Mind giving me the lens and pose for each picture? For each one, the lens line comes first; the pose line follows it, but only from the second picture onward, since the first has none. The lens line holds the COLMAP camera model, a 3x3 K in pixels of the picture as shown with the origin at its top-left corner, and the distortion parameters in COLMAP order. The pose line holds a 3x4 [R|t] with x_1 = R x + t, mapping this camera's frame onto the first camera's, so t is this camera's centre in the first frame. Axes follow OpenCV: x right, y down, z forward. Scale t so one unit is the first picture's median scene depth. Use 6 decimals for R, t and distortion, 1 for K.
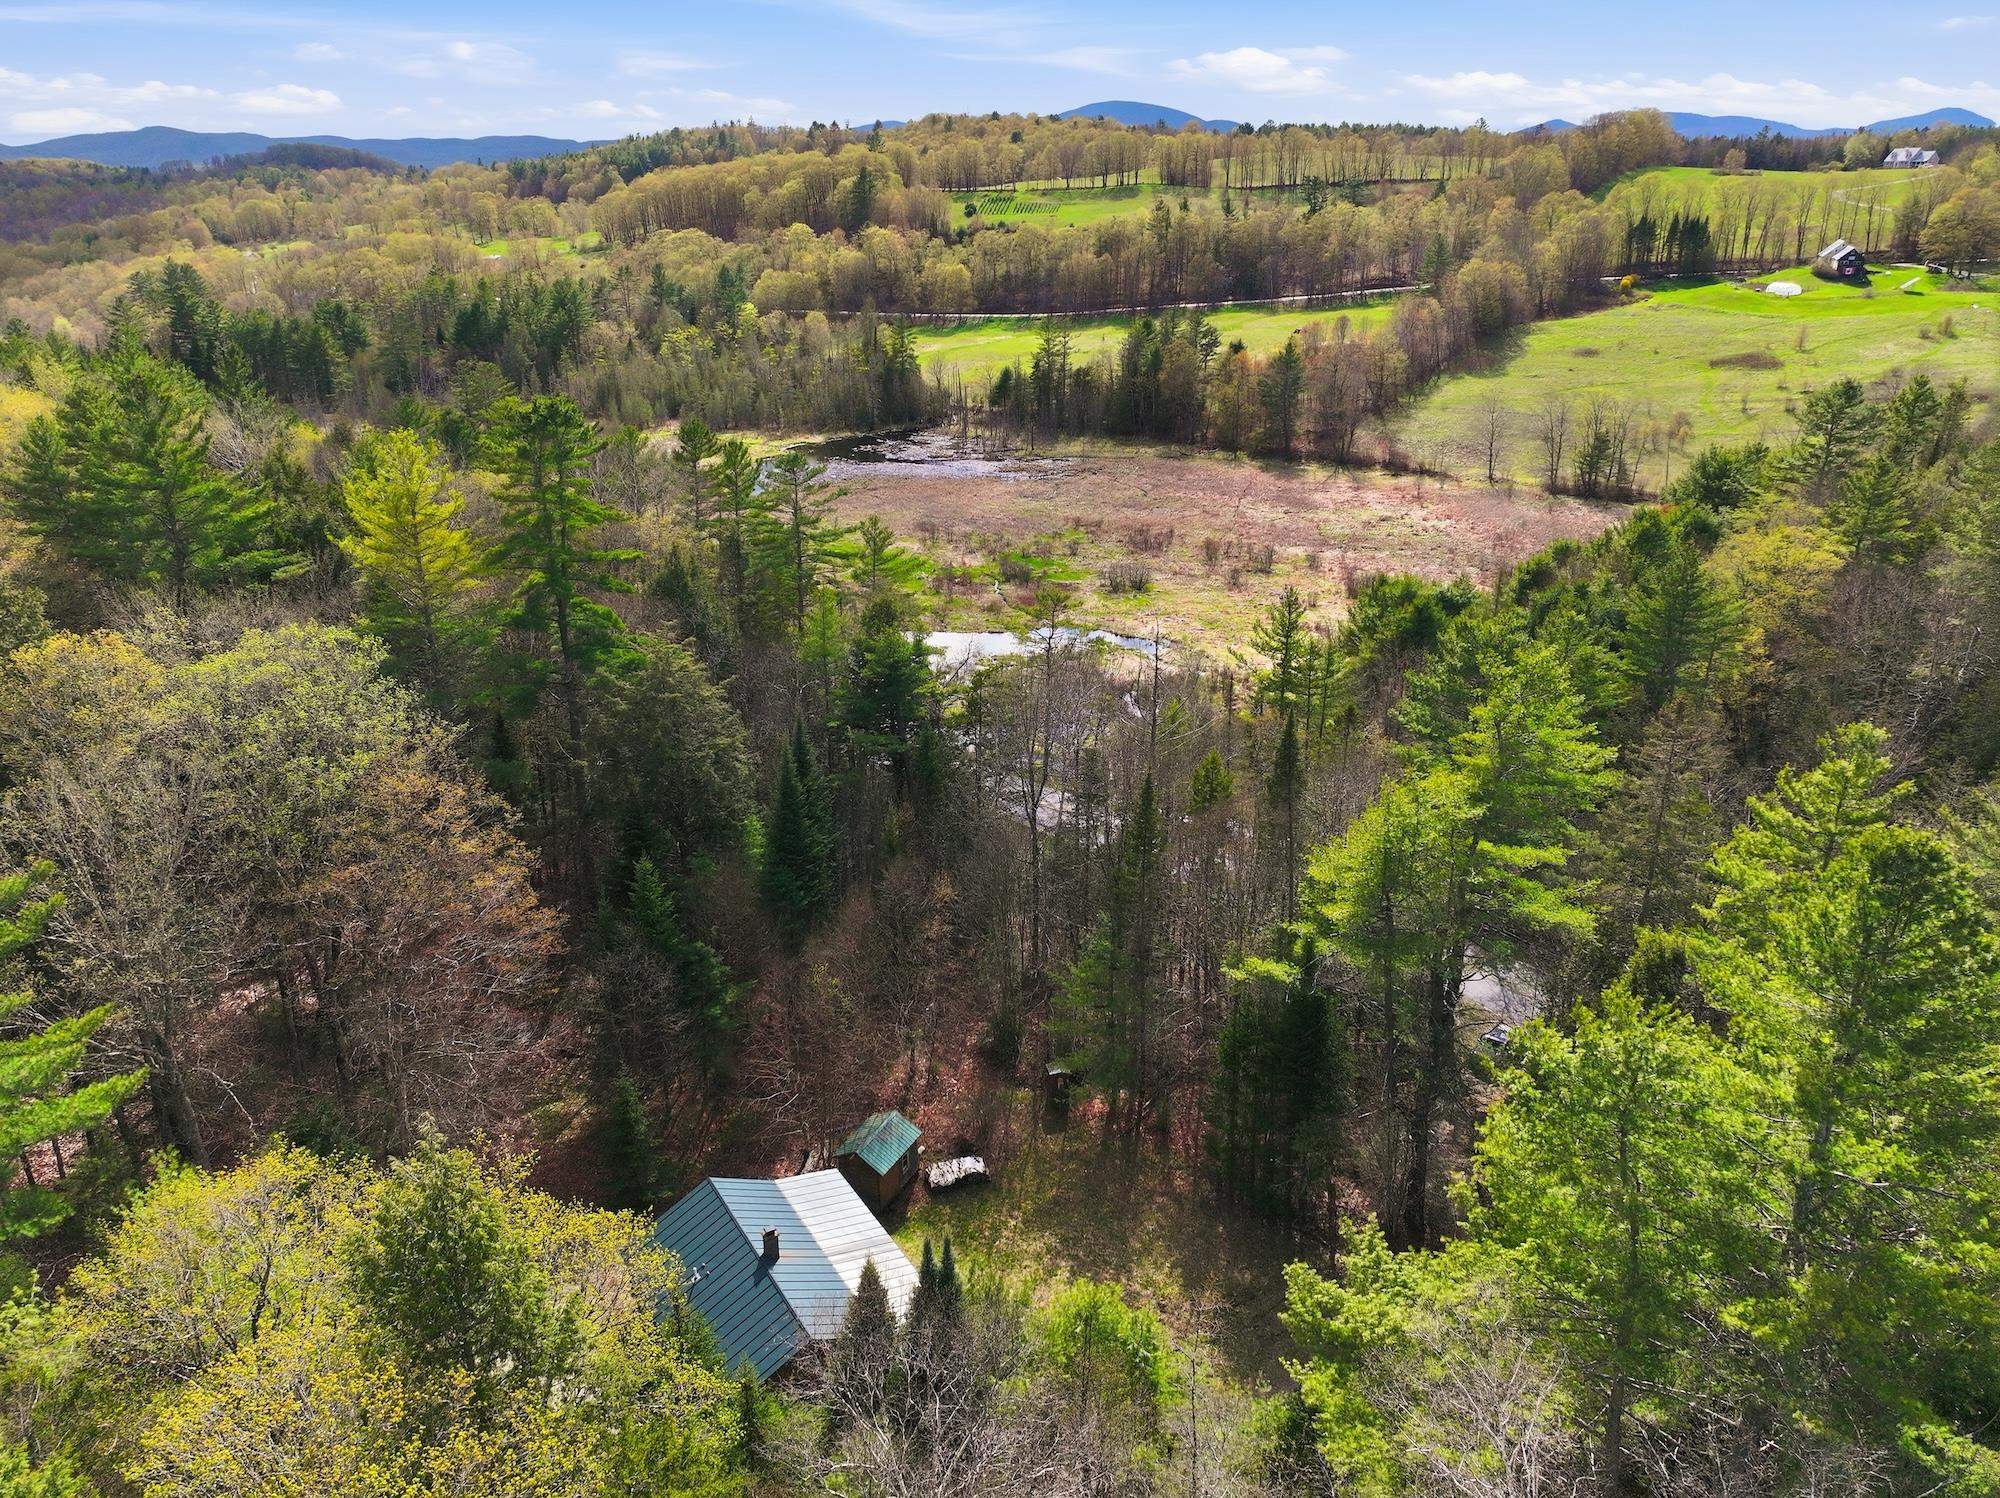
lens RADIAL K [[1415.4, 0, 998.7], [0, 1415.4, 743.8], [0, 0, 1]] dist [-0.005235, 0.019296]
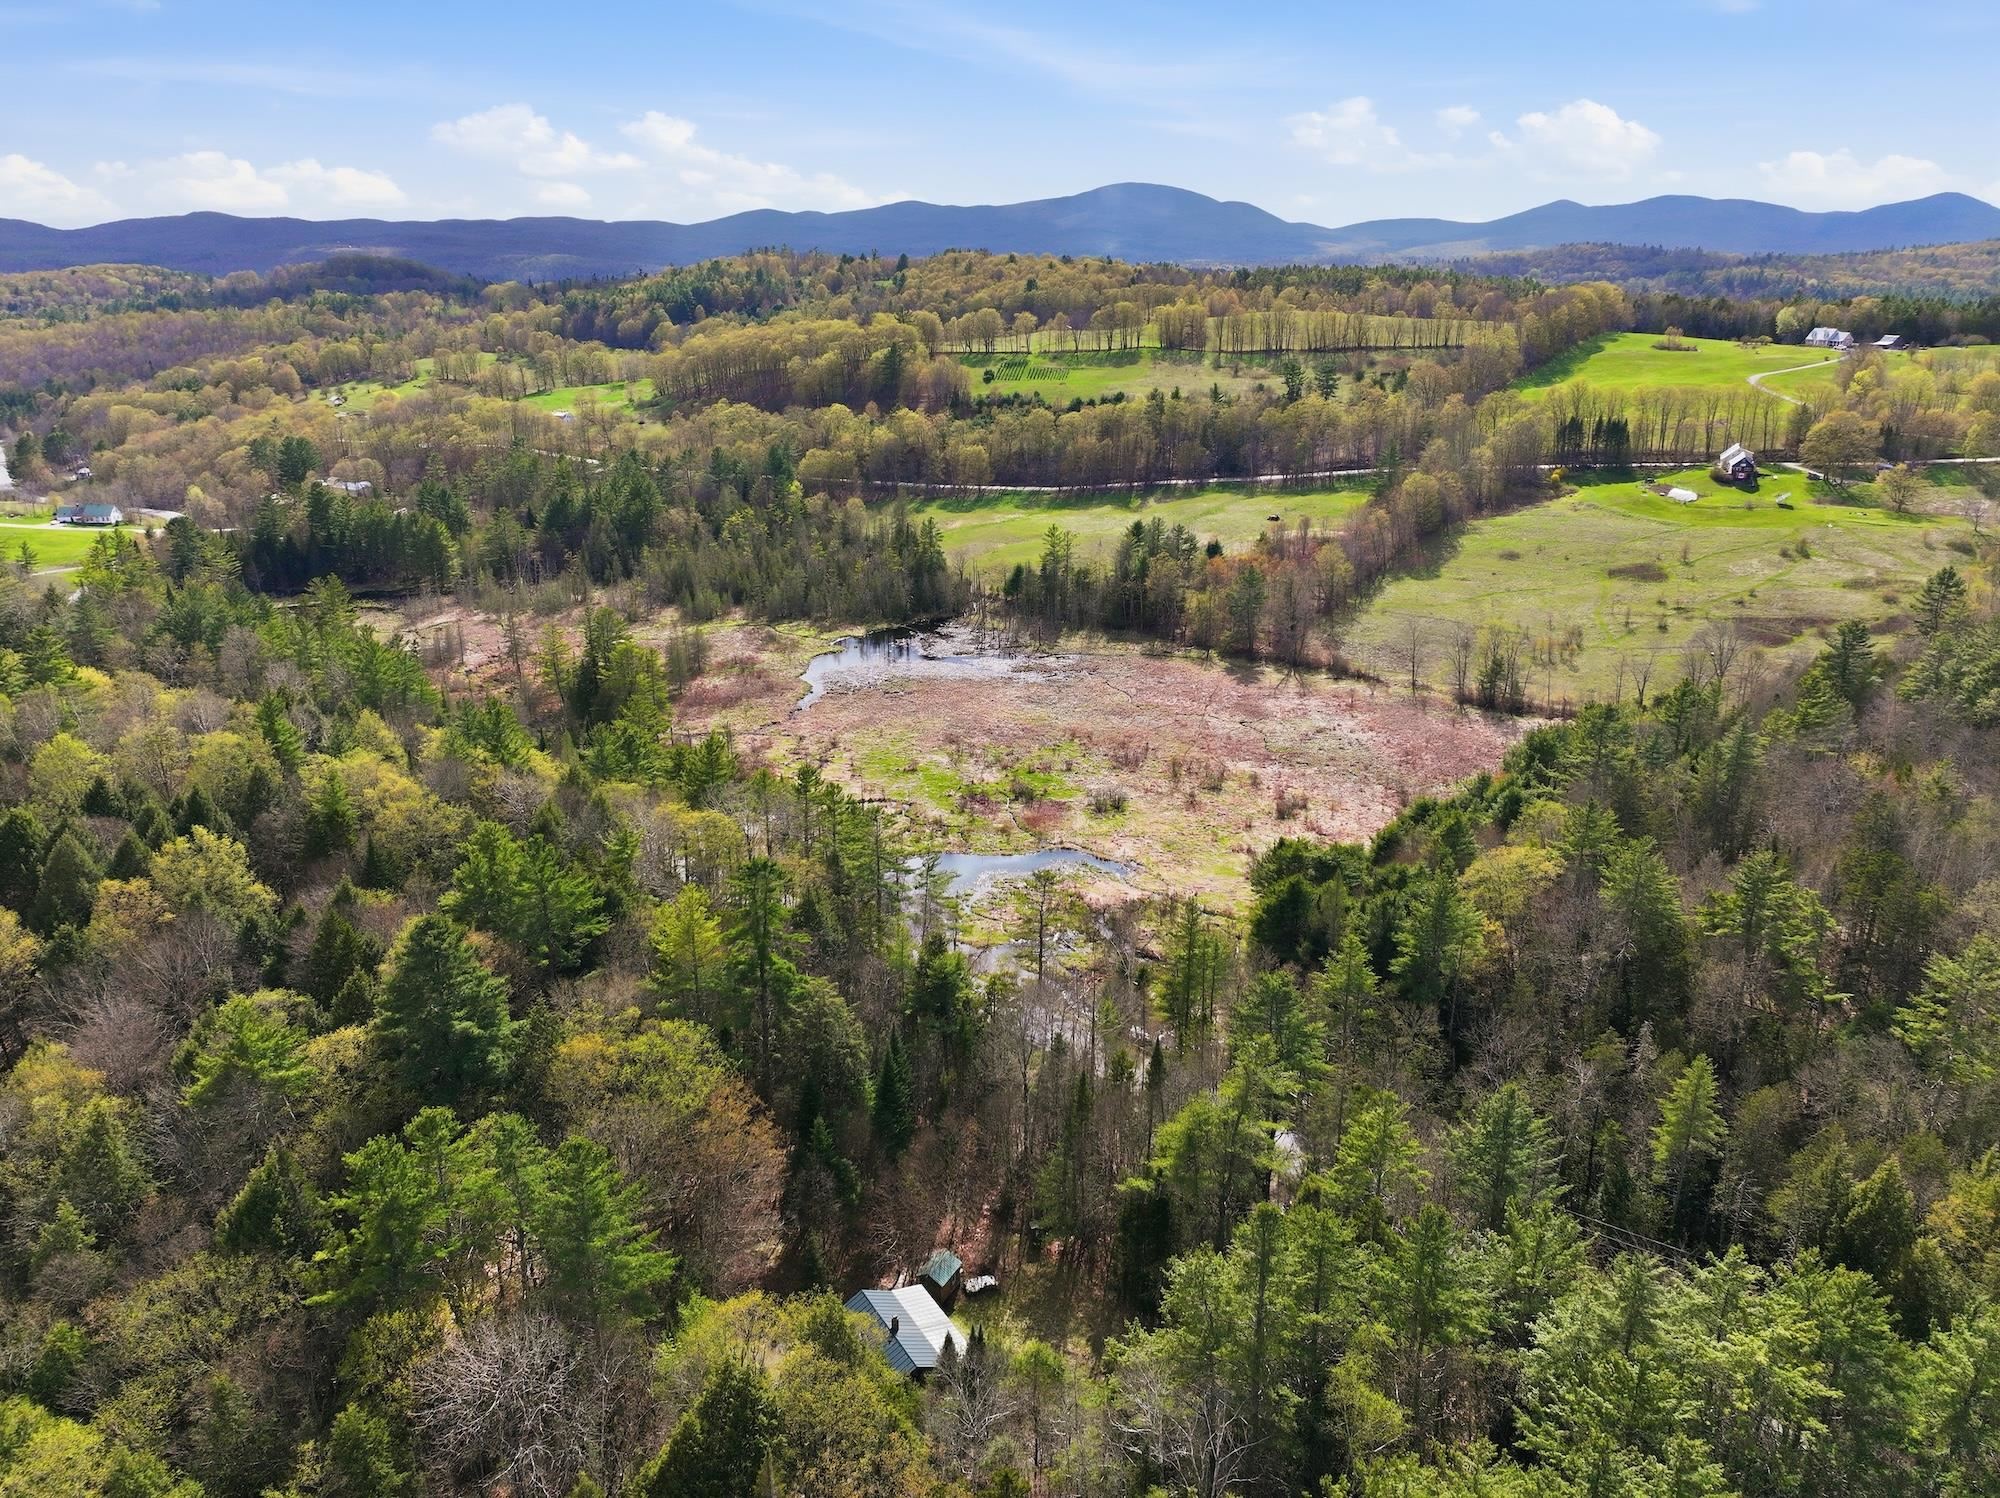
lens RADIAL K [[1415.4, 0, 999.5], [0, 1415.4, 753.6], [0, 0, 1]] dist [-0.005235, 0.019296]
pose [[0.999937, 0.005003, -0.010005, 0.002382], [-0.005361, 0.999335, -0.036069, -0.071441], [0.009818, 0.036120, 0.999299, -0.193621]]
